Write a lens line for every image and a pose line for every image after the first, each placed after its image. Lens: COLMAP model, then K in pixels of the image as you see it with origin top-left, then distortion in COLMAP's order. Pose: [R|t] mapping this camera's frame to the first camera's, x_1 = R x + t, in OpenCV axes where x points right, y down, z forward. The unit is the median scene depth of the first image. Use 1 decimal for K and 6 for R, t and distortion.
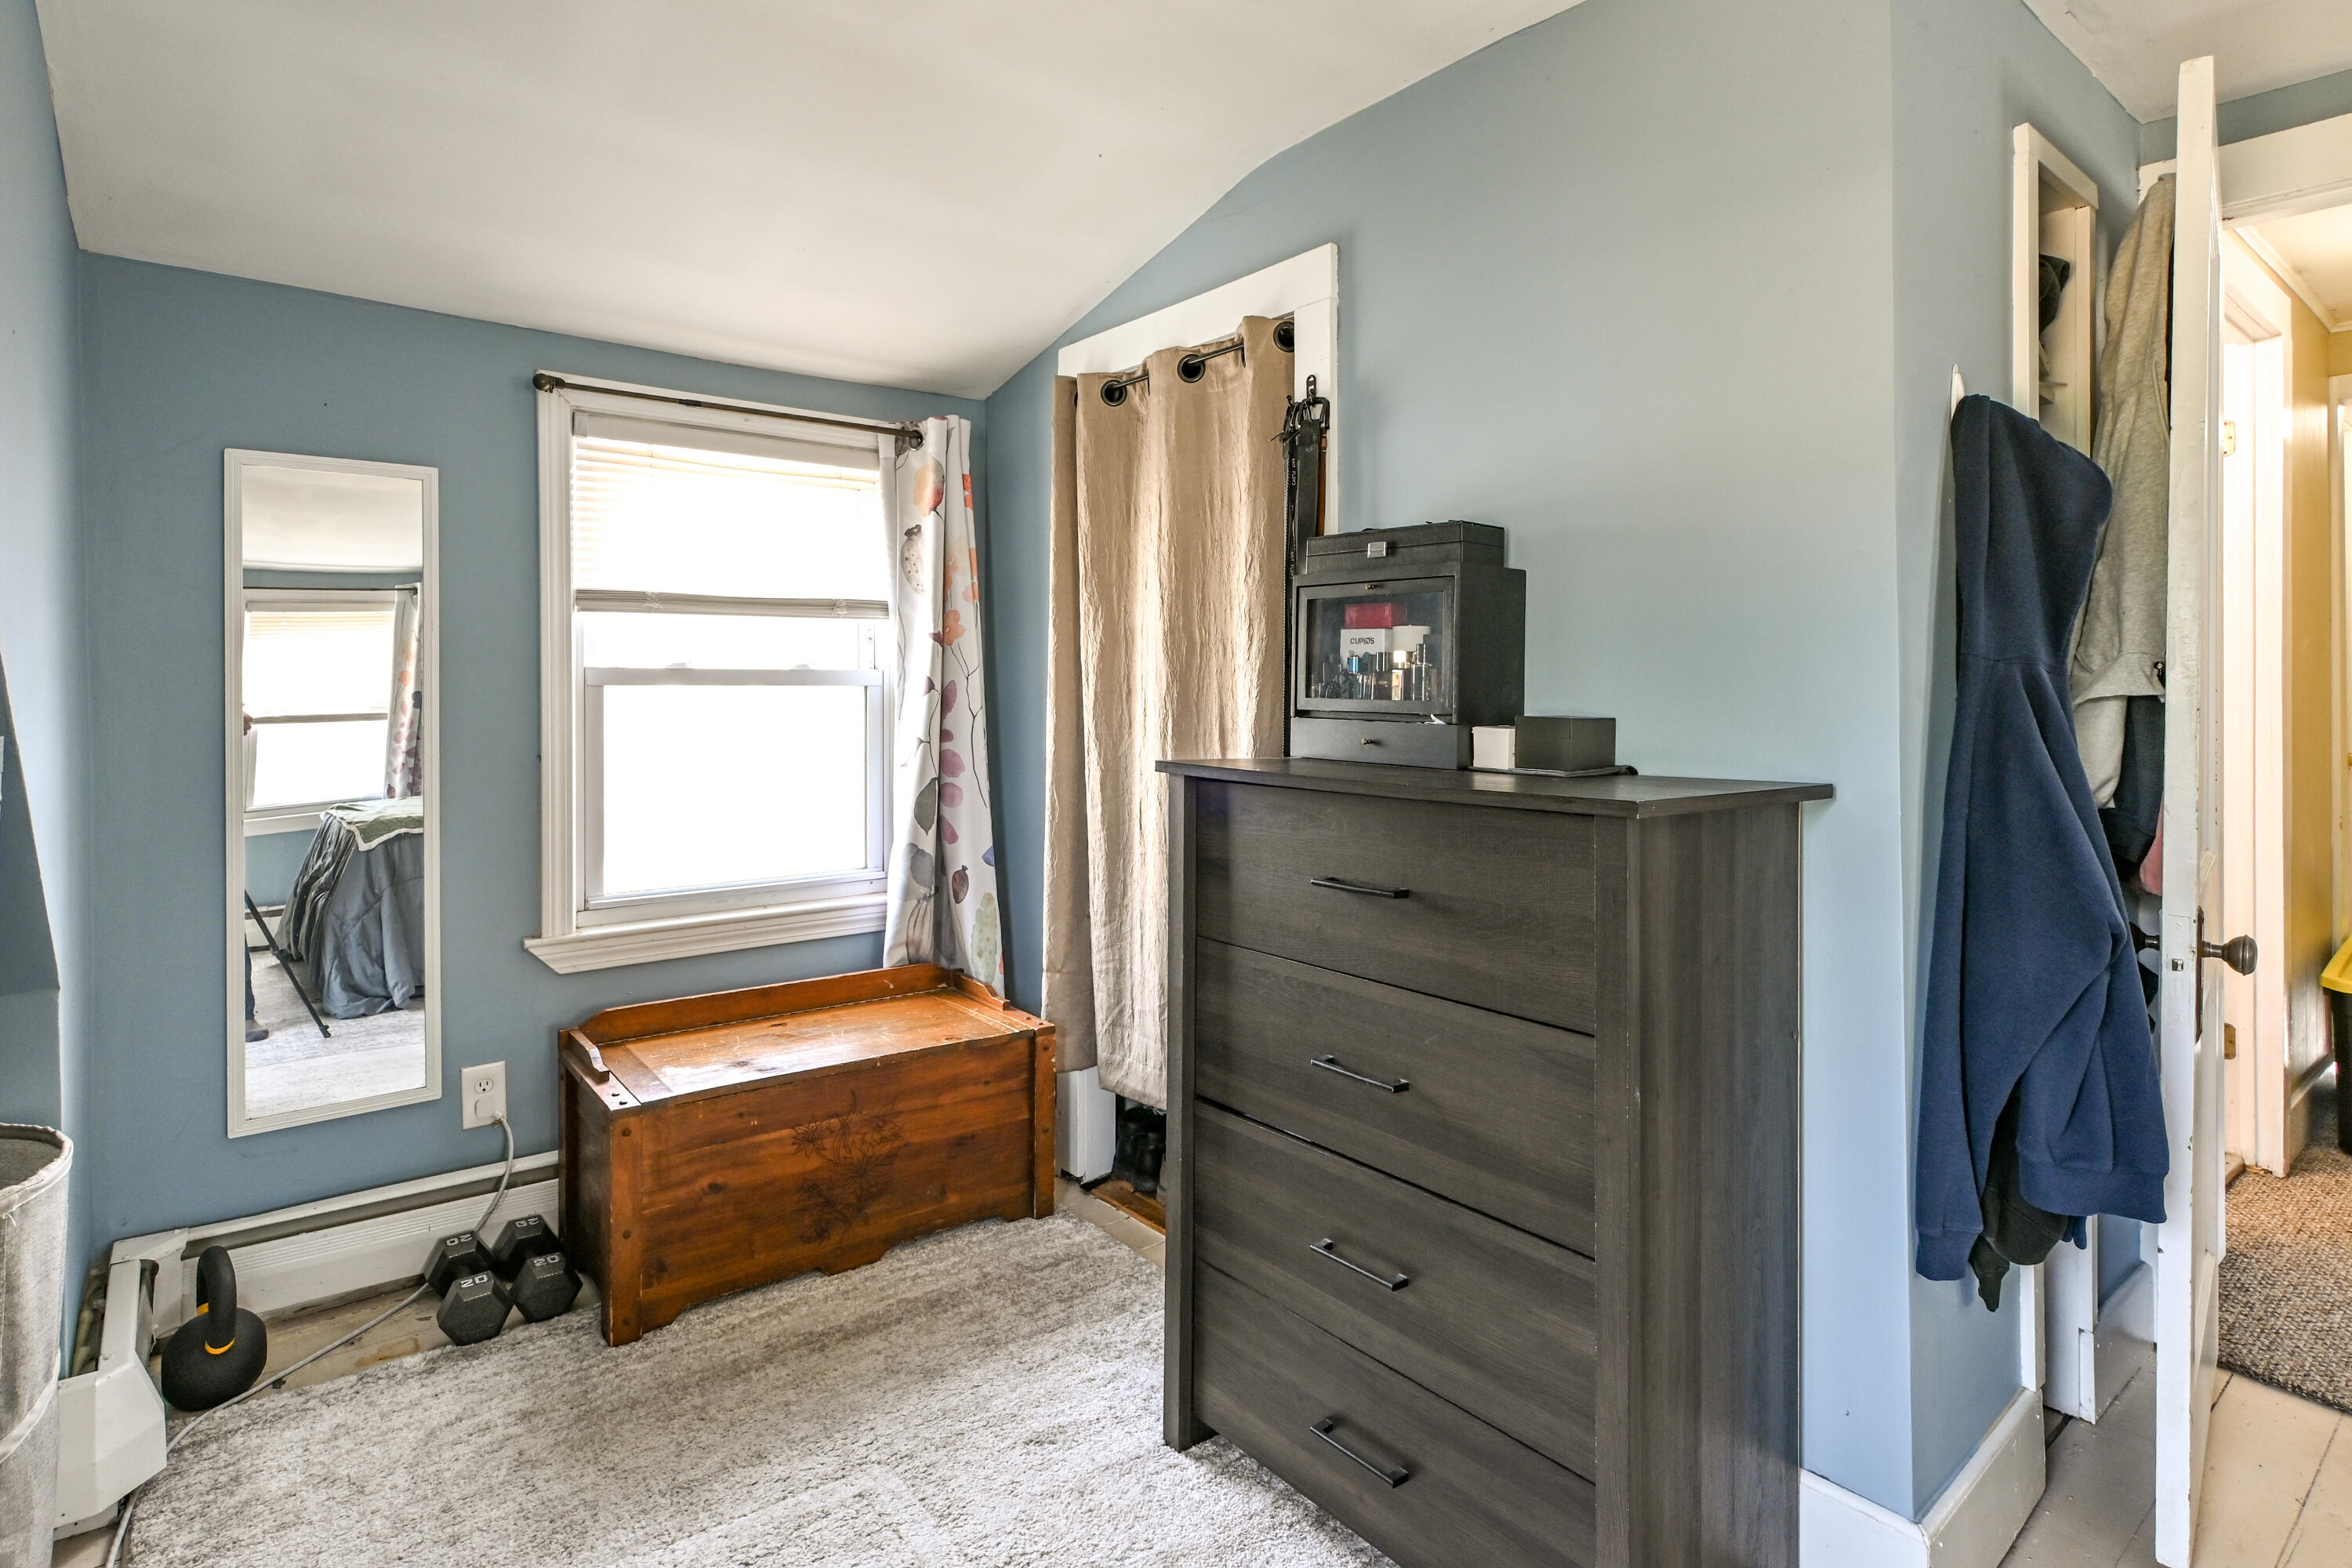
lens RADIAL K [[1295.4, 0, 1173.7], [0, 1295.4, 732.7], [0, 0, 1]] dist [-0.001335, 0.000844]
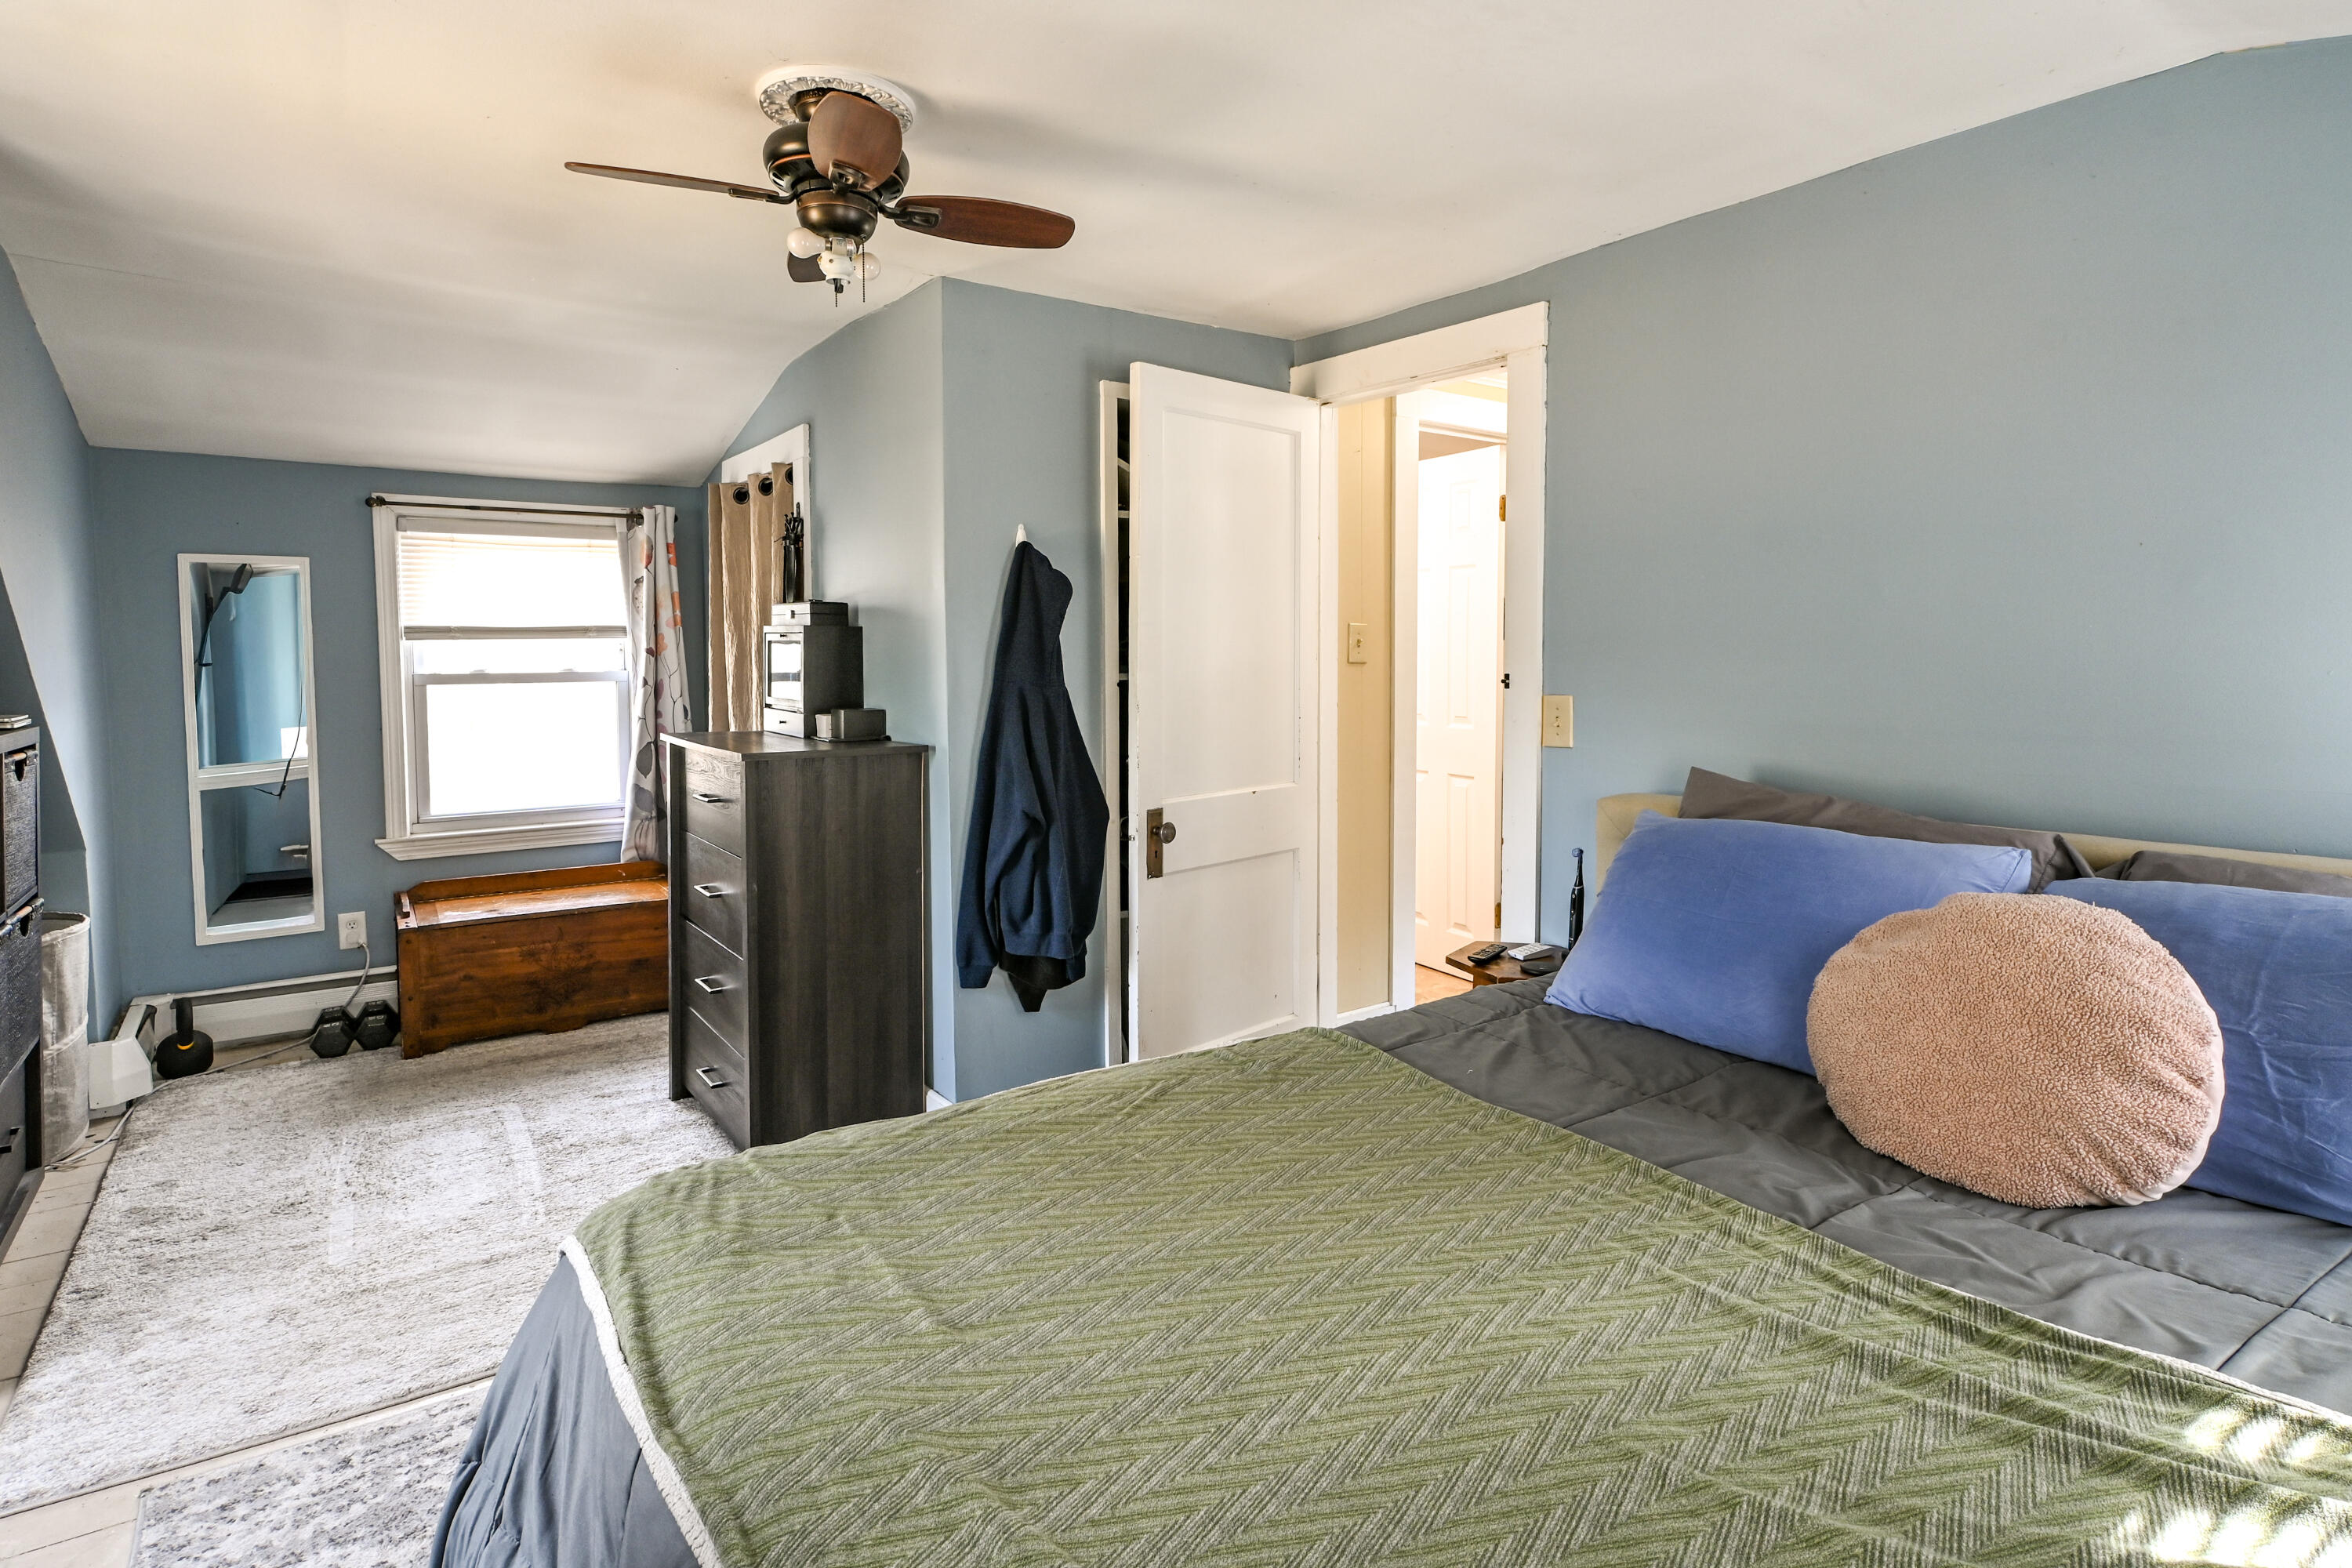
lens RADIAL K [[1218.1, 0, 1126.0], [0, 1218.1, 764.4], [0, 0, 1]] dist [-0.001761, 0.001199]
pose [[0.998684, -0.000774, -0.051284, 0.567762], [0.003634, 0.998442, 0.055688, -0.021432], [0.051161, -0.055801, 0.997130, -0.529286]]
